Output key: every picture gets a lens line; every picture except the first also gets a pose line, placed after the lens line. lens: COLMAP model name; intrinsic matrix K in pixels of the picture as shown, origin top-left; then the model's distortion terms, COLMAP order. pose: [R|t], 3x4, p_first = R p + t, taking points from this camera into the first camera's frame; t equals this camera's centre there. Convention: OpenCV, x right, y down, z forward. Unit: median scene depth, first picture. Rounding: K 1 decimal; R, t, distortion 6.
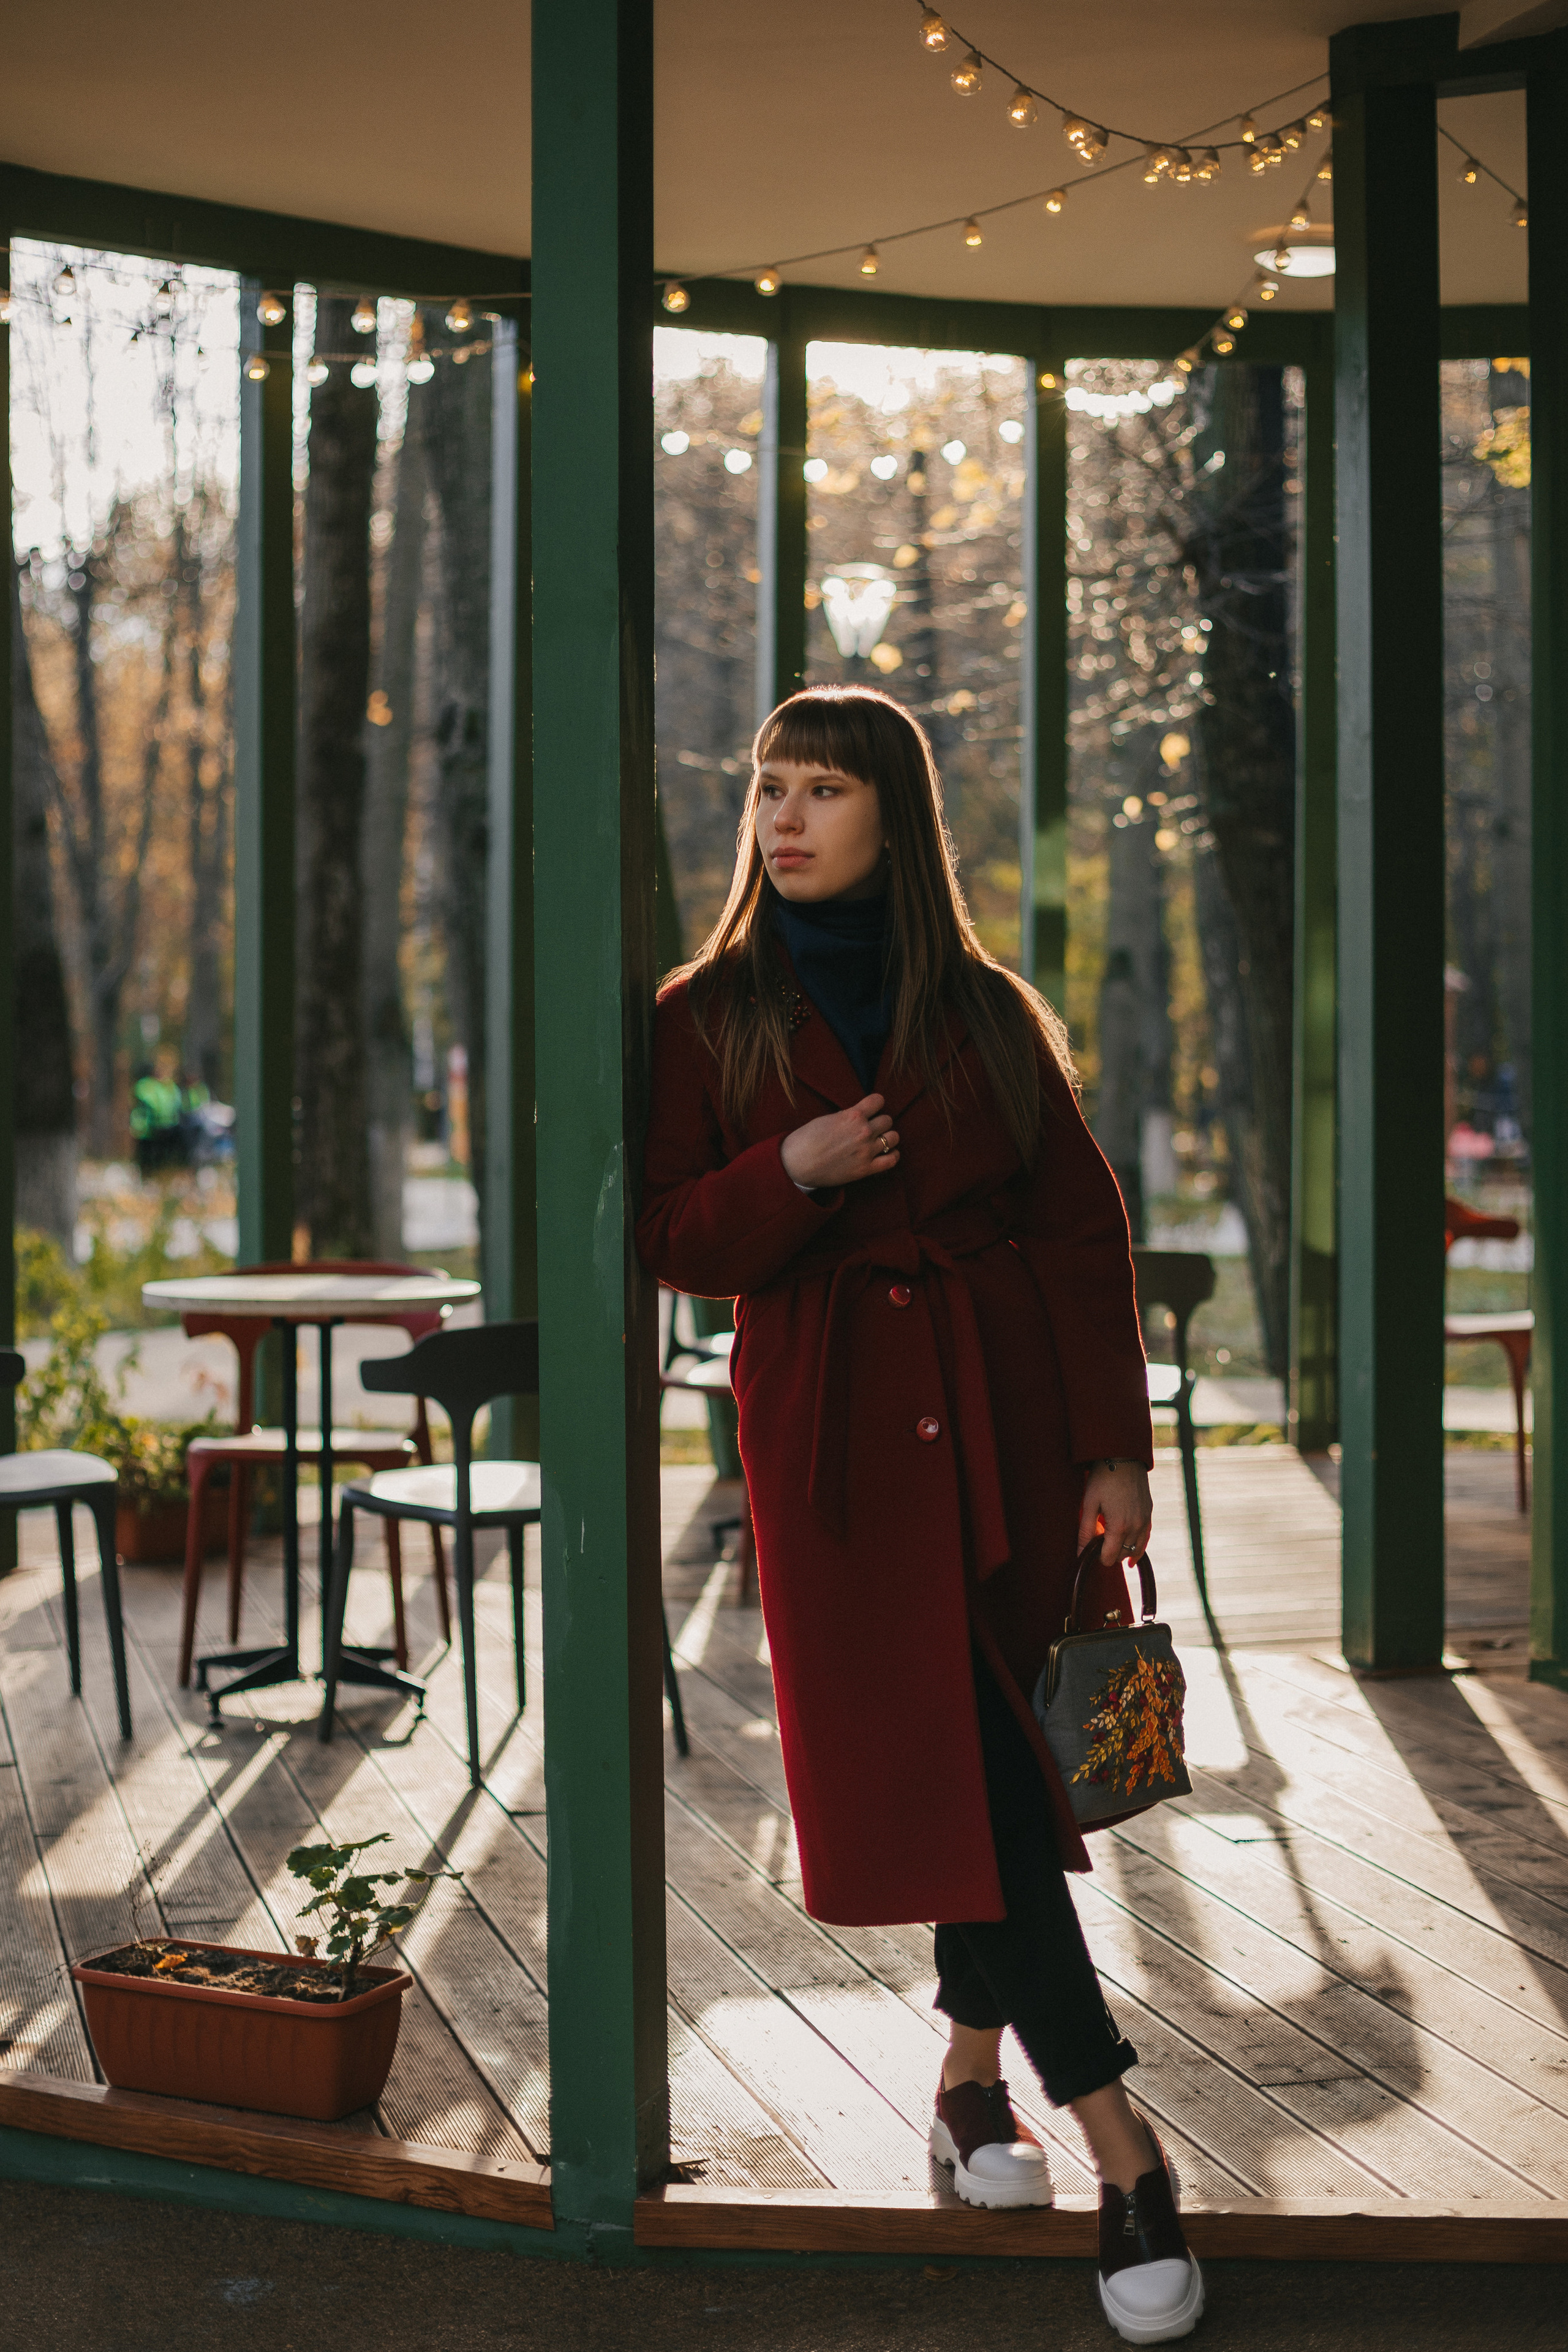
lens RADIAL K [[3658.4, 0, 784.0], [0, 3658.4, 1176.0], [0, 0, 1]] dist [-0.000045, -0.039745]
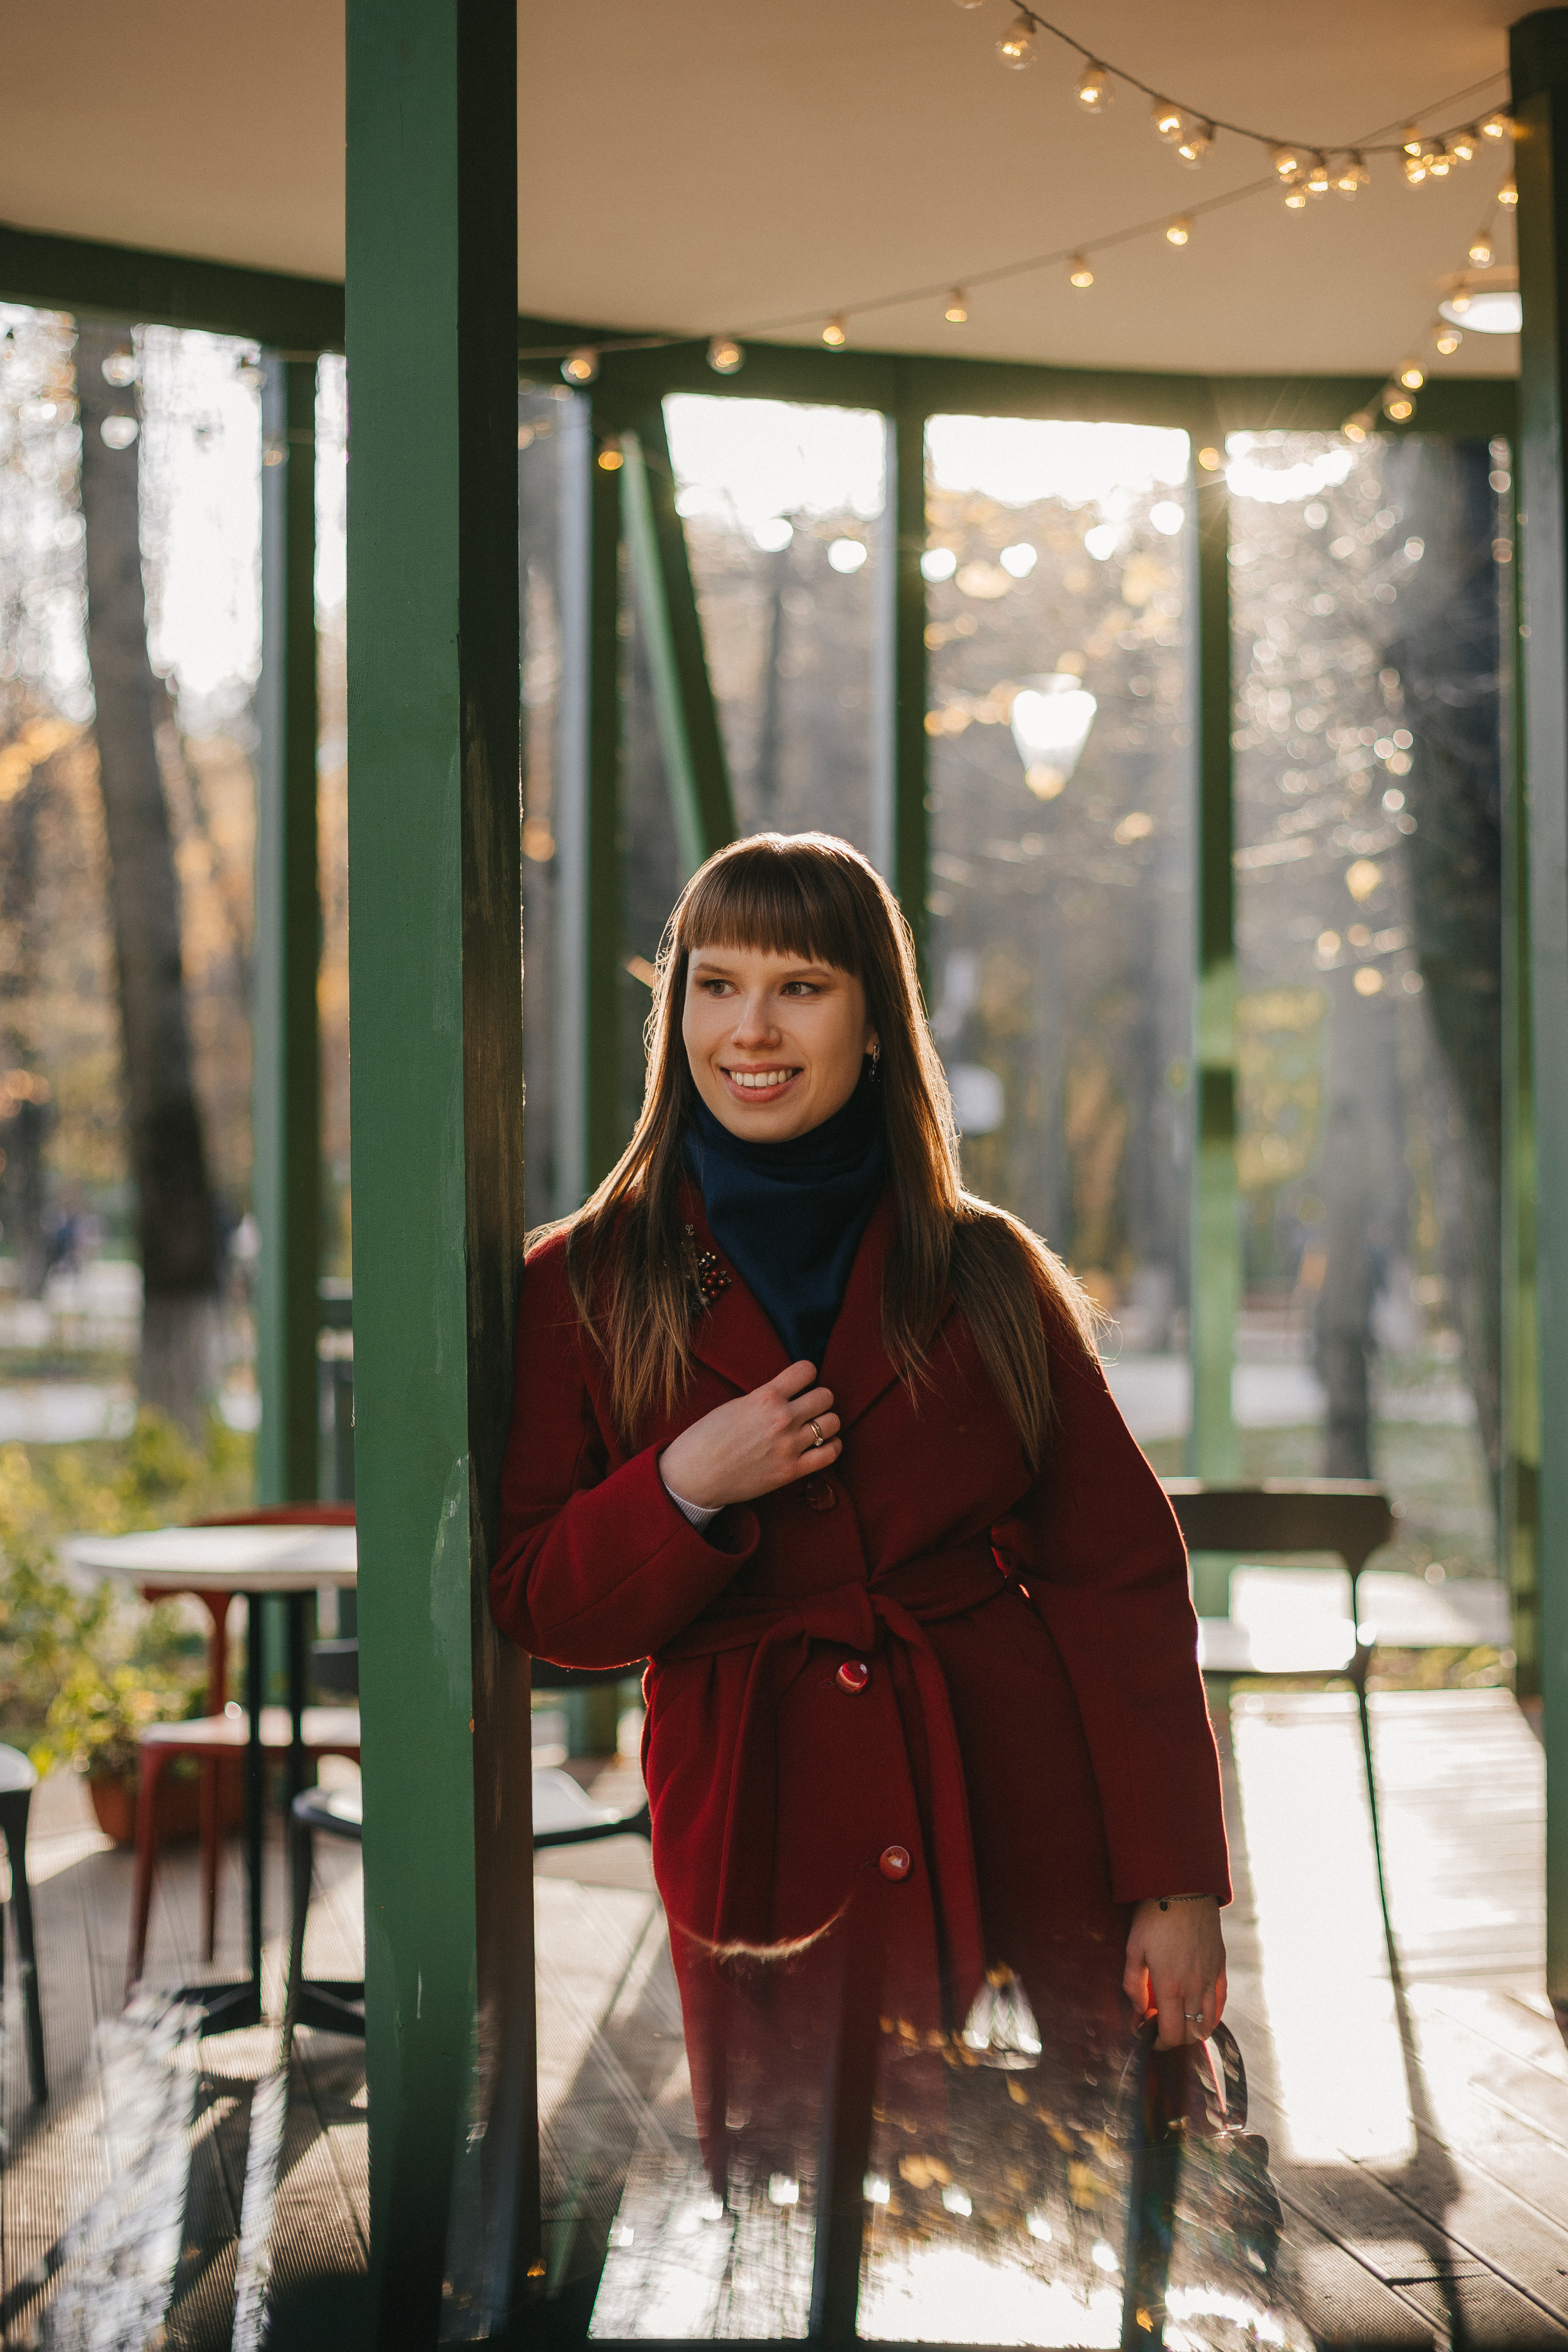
lens RADIAL K [[3789.3, 0, 784.0], [0, 3789.3, 1176.0], [0, 0, 1]] dist [-0.061802, -0.029767]
pose [[0.998009, -0.001459, -0.063058, 0.038568], [-0.000827, 0.999344, -0.036209, -0.022356], [0.063069, 0.036189, 0.997353, 0.153526]]
